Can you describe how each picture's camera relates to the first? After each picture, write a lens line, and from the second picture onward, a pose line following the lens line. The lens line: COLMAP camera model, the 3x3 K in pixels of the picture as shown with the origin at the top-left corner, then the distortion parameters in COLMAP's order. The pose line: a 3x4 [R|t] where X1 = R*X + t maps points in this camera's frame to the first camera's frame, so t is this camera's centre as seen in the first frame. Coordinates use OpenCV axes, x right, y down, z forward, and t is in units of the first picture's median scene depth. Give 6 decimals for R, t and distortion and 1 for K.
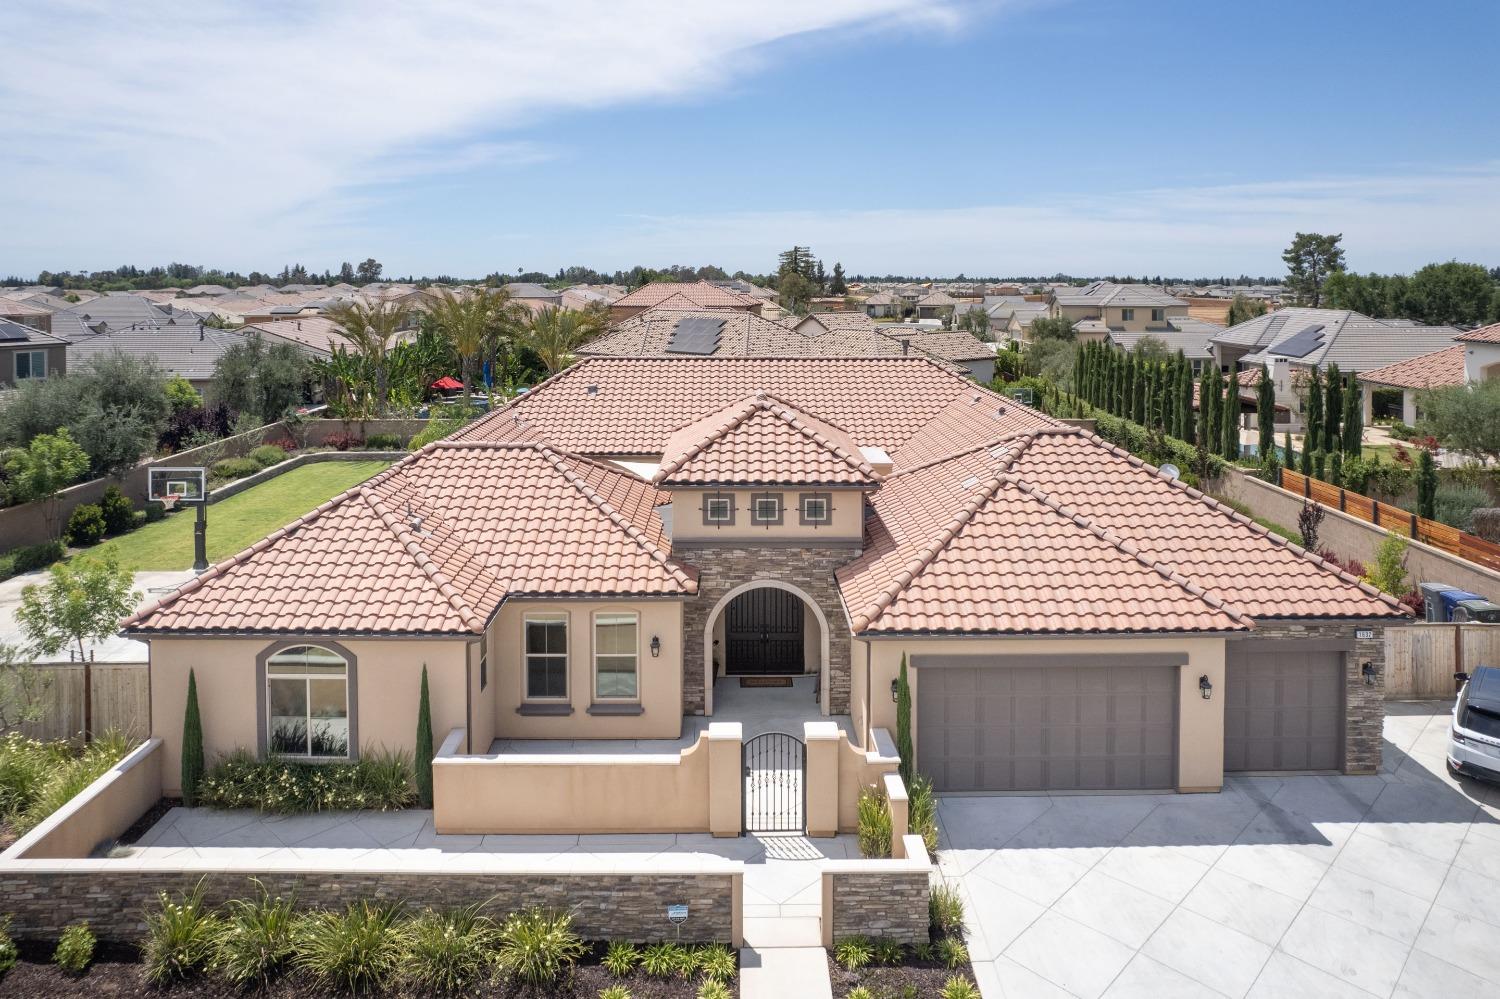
lens RADIAL K [[929.1, 0, 729.7], [0, 929.1, 371.3], [0, 0, 1]] dist [-0.039783, 0.018731]
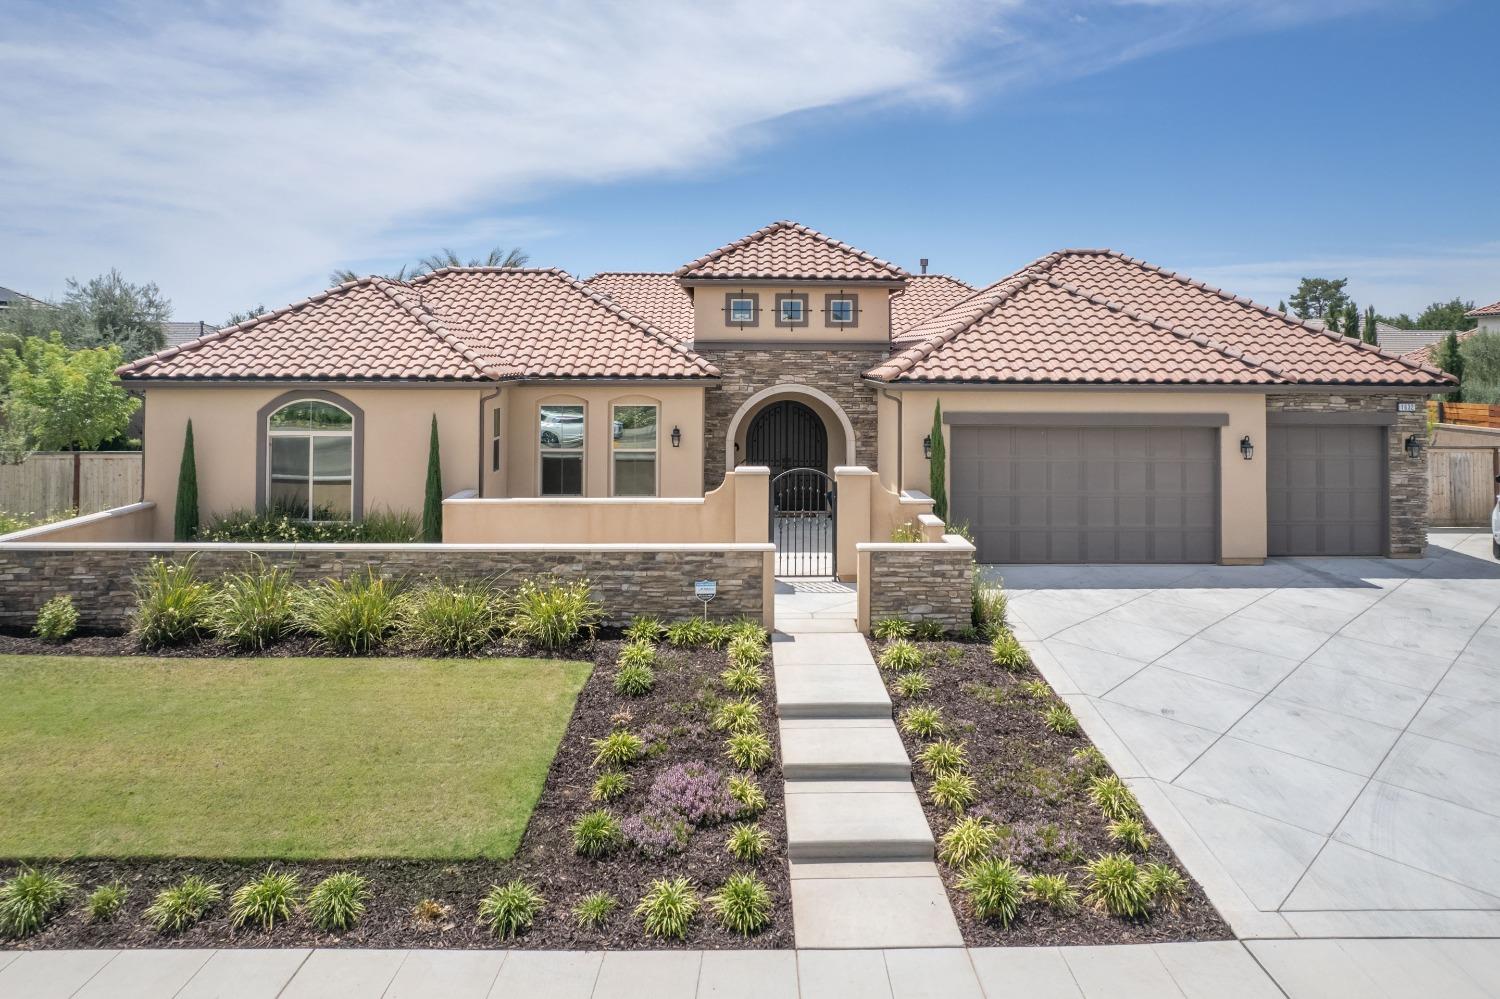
lens RADIAL K [[939.7, 0, 754.5], [0, 939.7, 364.6], [0, 0, 1]] dist [-0.041286, 0.019889]
pose [[0.999810, 0.008337, 0.017638, -0.017973], [-0.007582, 0.999070, -0.042454, 0.288032], [-0.017975, 0.042312, 0.998943, 0.024704]]
